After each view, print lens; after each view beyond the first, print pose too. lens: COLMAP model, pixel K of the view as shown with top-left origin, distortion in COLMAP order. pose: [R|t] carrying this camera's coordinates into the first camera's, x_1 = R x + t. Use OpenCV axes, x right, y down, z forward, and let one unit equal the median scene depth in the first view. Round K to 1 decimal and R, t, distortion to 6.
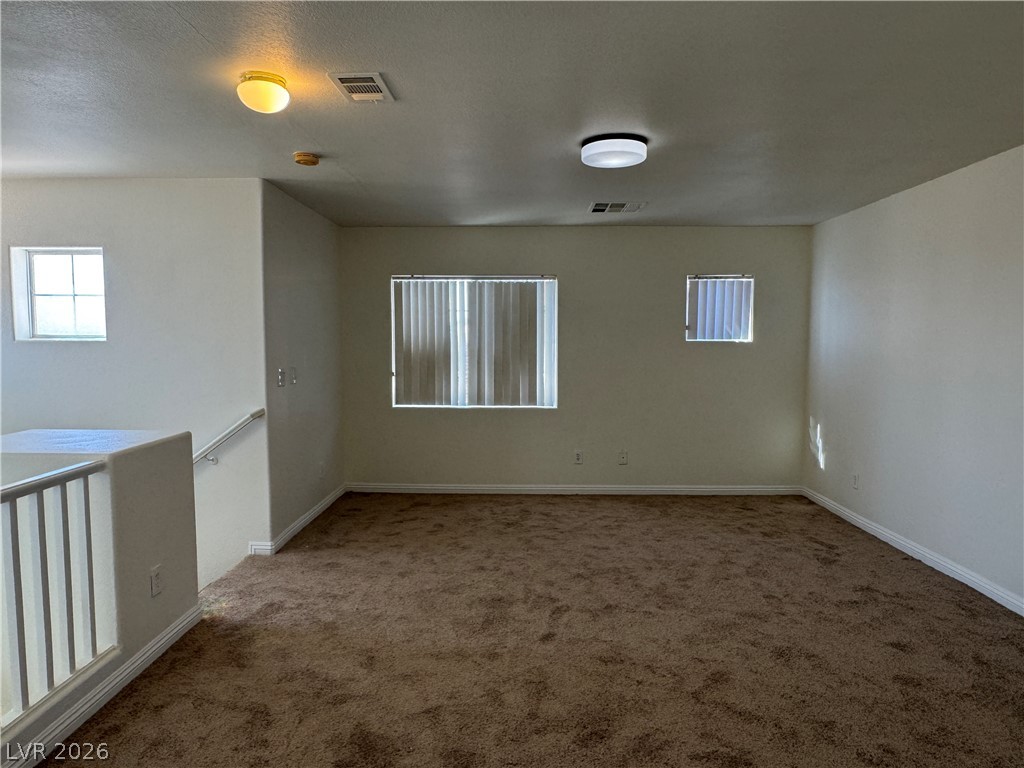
lens RADIAL K [[675.4, 0, 510.3], [0, 675.4, 388.6], [0, 0, 1]] dist [-0.000640, 0.004556]
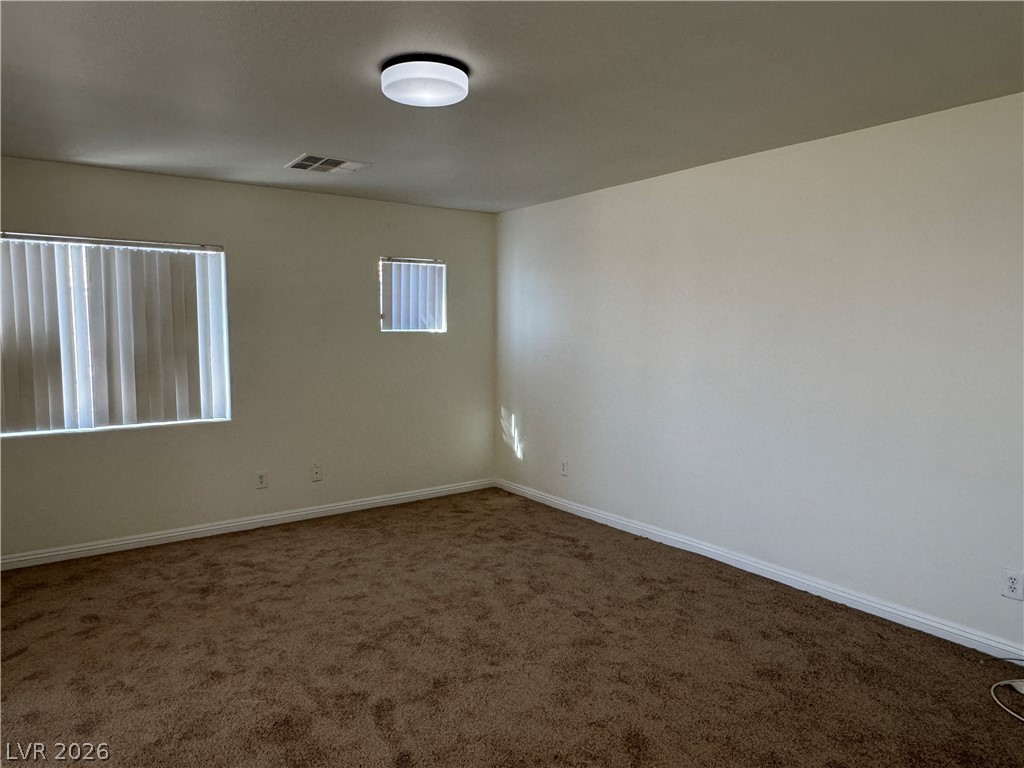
lens RADIAL K [[675.4, 0, 512.1], [0, 675.4, 379.3], [0, 0, 1]] dist [-0.000640, 0.004556]
pose [[0.806042, -0.047677, 0.589935, -0.136564], [0.047999, 0.998733, 0.015133, -0.015011], [-0.589909, 0.016118, 0.807309, 0.211183]]
